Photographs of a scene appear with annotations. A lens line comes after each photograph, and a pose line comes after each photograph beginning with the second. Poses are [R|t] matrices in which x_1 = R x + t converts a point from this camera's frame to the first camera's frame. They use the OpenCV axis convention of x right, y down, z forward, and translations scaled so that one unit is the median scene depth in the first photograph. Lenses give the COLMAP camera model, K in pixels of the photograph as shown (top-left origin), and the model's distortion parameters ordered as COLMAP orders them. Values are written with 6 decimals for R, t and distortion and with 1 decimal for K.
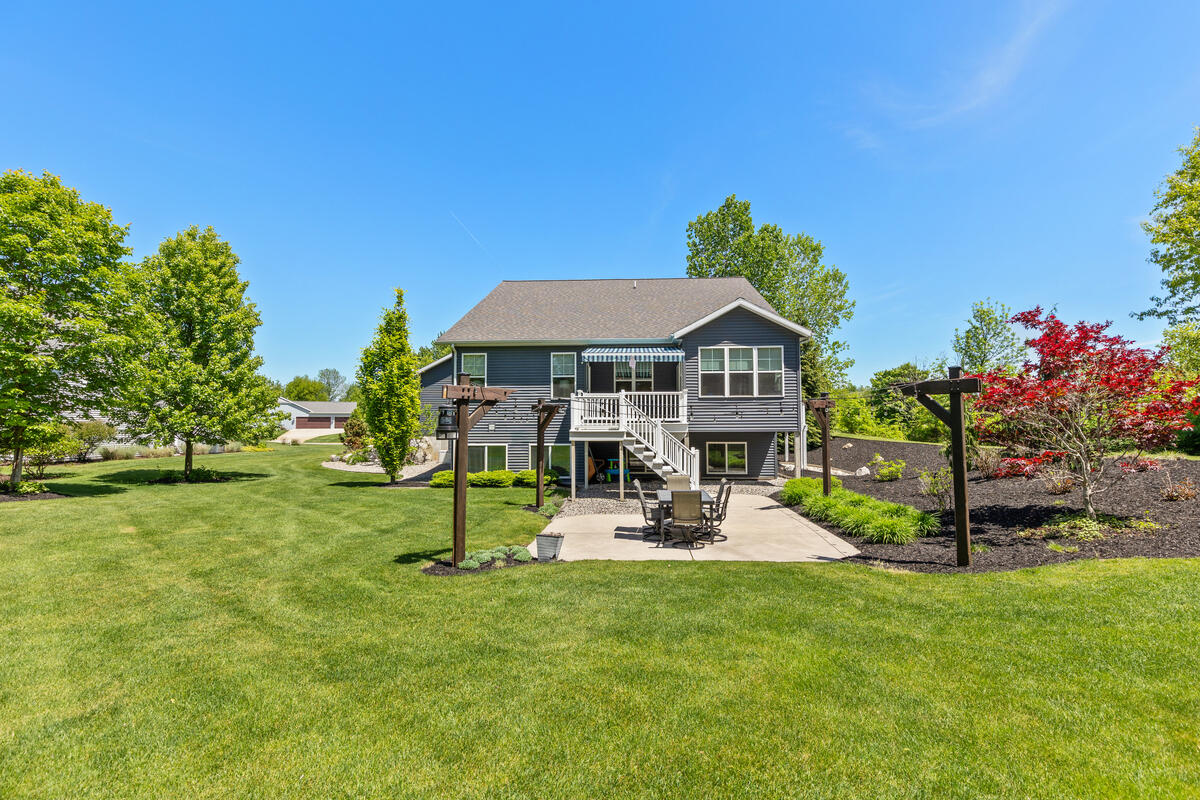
lens RADIAL K [[532.2, 0, 627.3], [0, 532.2, 401.2], [0, 0, 1]] dist [-0.001168, -0.000342]
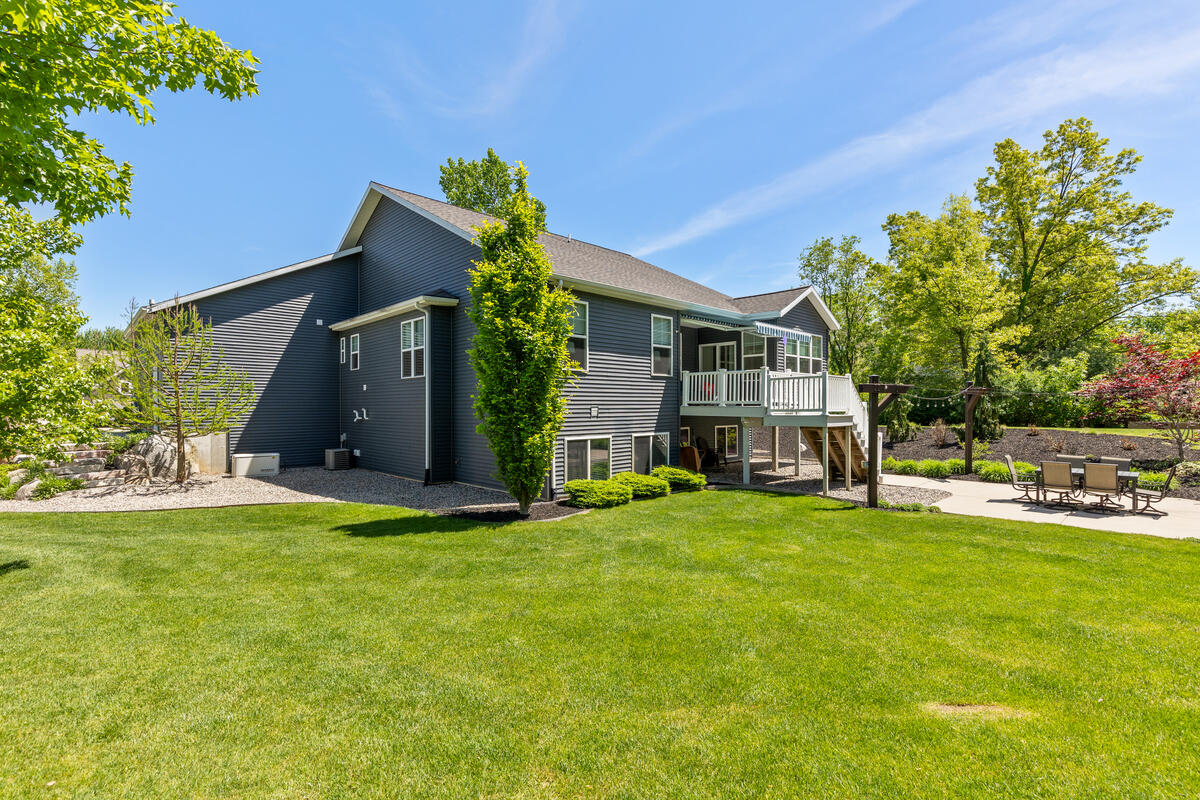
lens RADIAL K [[571.7, 0, 600.0], [0, 571.7, 400.0], [0, 0, 1]] dist [0.000065, -0.000141]
pose [[0.685393, 0.006932, 0.728140, -0.789924], [-0.028302, 0.999453, 0.017126, 0.020339], [-0.727623, -0.032346, 0.685214, 0.488596]]
